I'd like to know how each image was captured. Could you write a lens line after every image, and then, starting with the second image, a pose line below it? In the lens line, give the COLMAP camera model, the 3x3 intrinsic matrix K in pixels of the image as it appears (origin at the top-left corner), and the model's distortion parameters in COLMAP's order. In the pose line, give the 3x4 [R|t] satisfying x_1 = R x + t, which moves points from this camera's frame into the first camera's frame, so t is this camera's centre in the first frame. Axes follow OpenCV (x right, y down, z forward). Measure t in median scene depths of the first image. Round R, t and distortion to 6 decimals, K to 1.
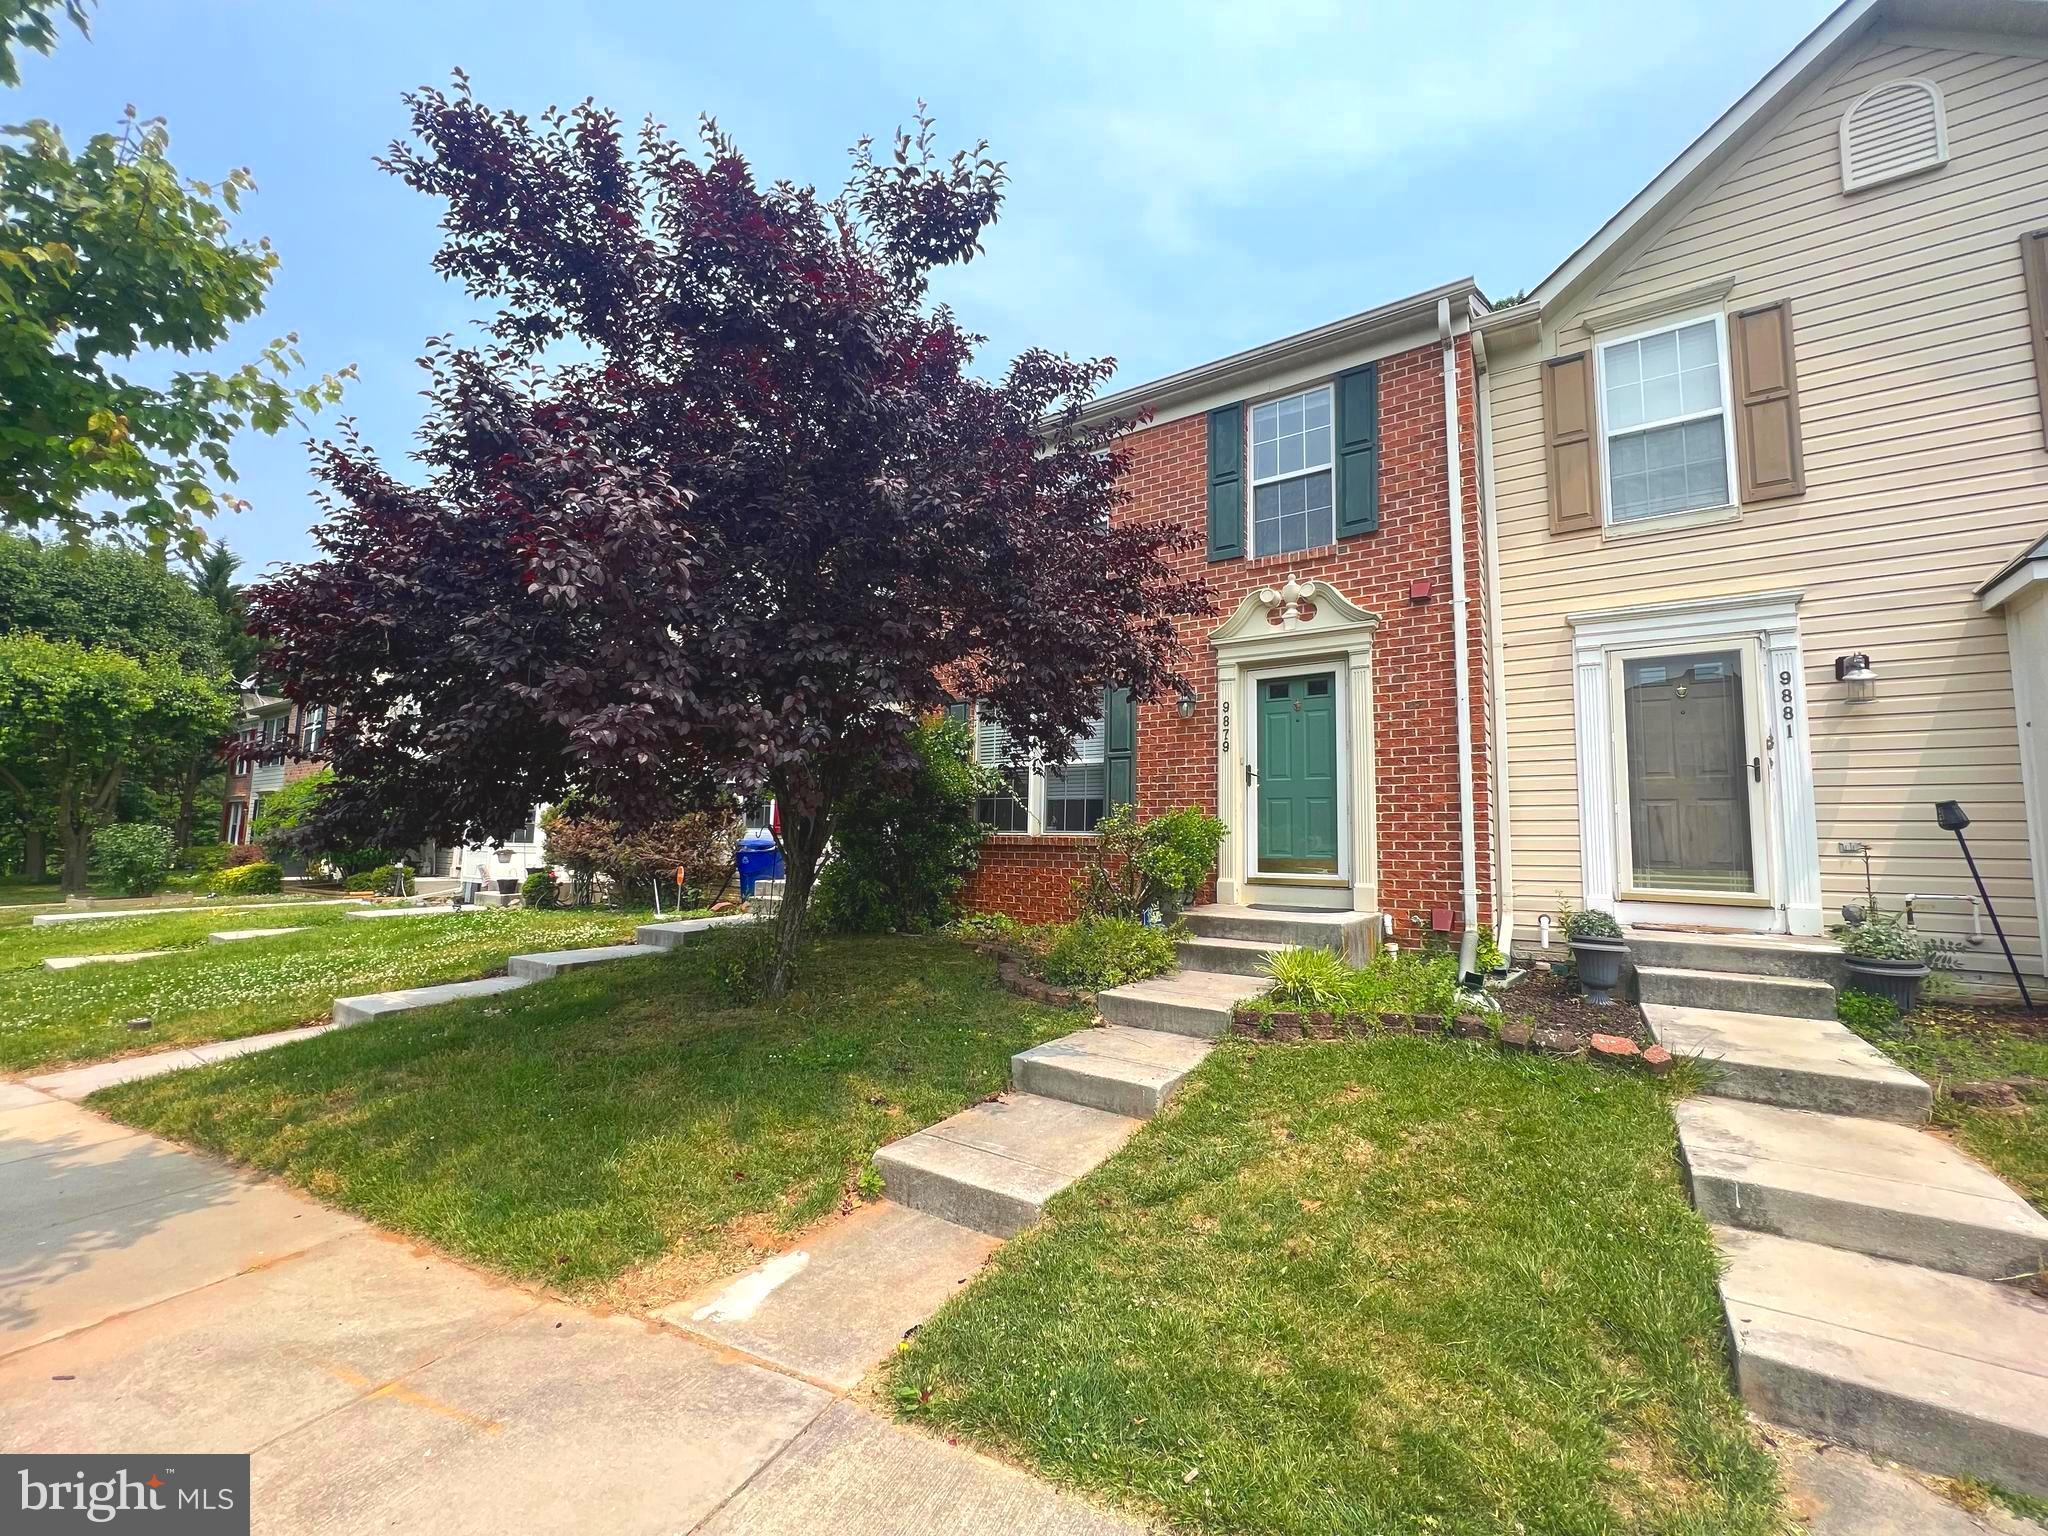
lens RADIAL K [[819.3, 0, 1024.5], [0, 819.3, 766.8], [0, 0, 1]] dist [-0.002020, 0.000520]
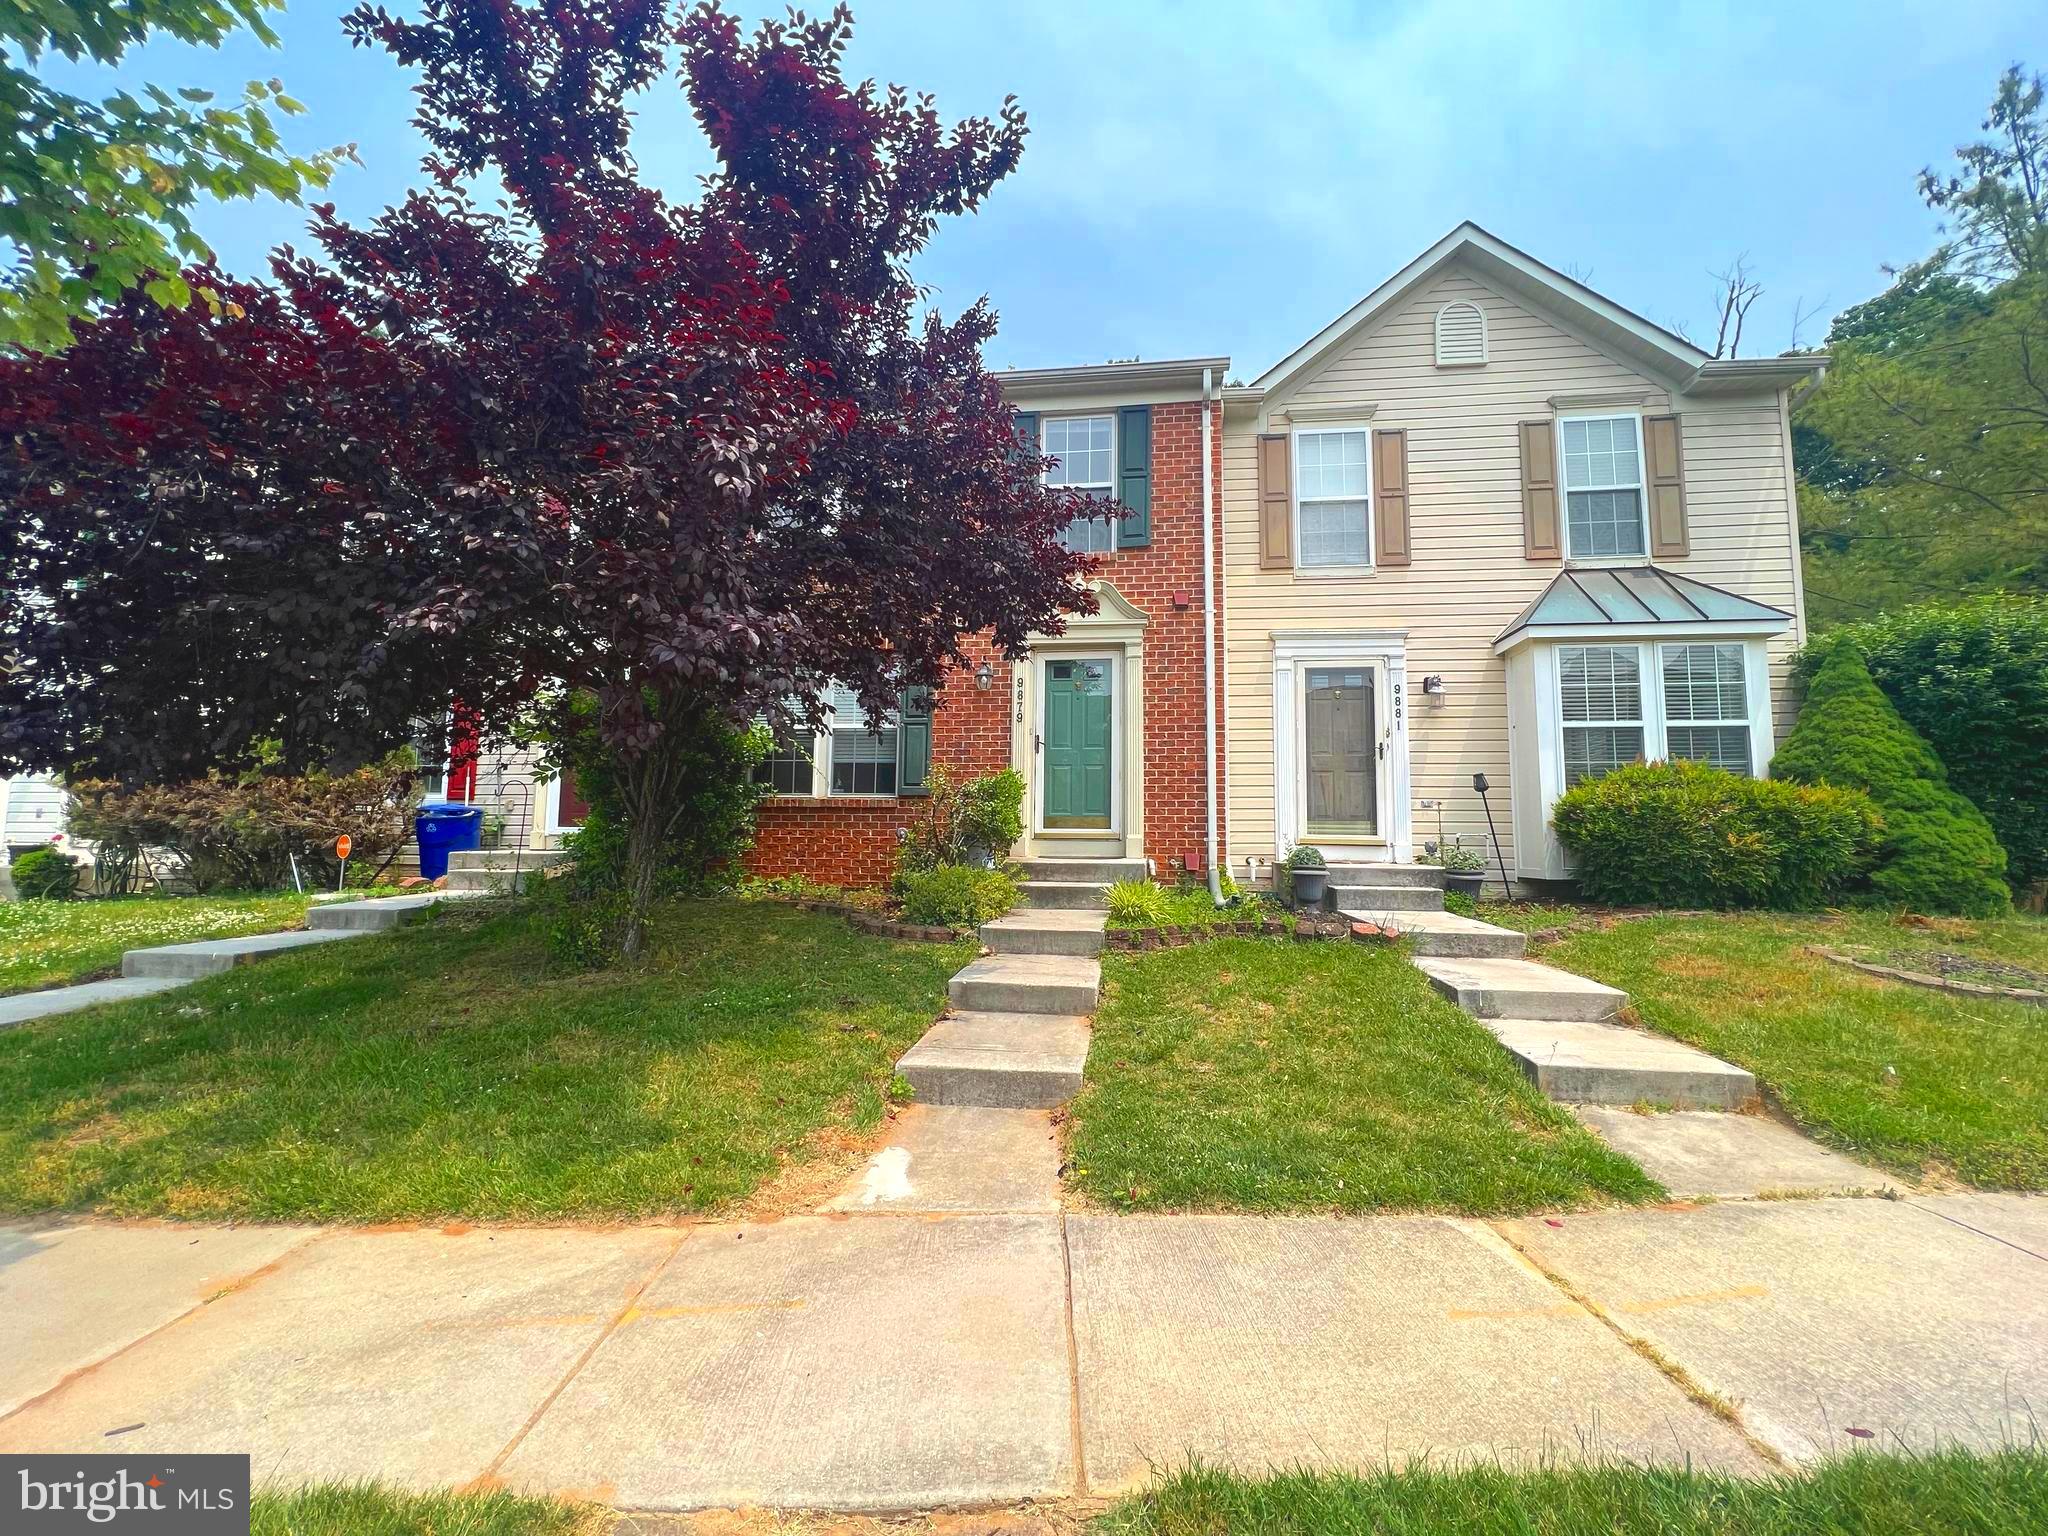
lens RADIAL K [[819.3, 0, 1024.3], [0, 819.3, 768.2], [0, 0, 1]] dist [-0.002020, 0.000520]
pose [[0.892942, 0.027121, 0.449353, -0.300217], [-0.036032, 0.999287, 0.011289, 0.037919], [-0.448727, -0.026271, 0.893283, -0.011323]]
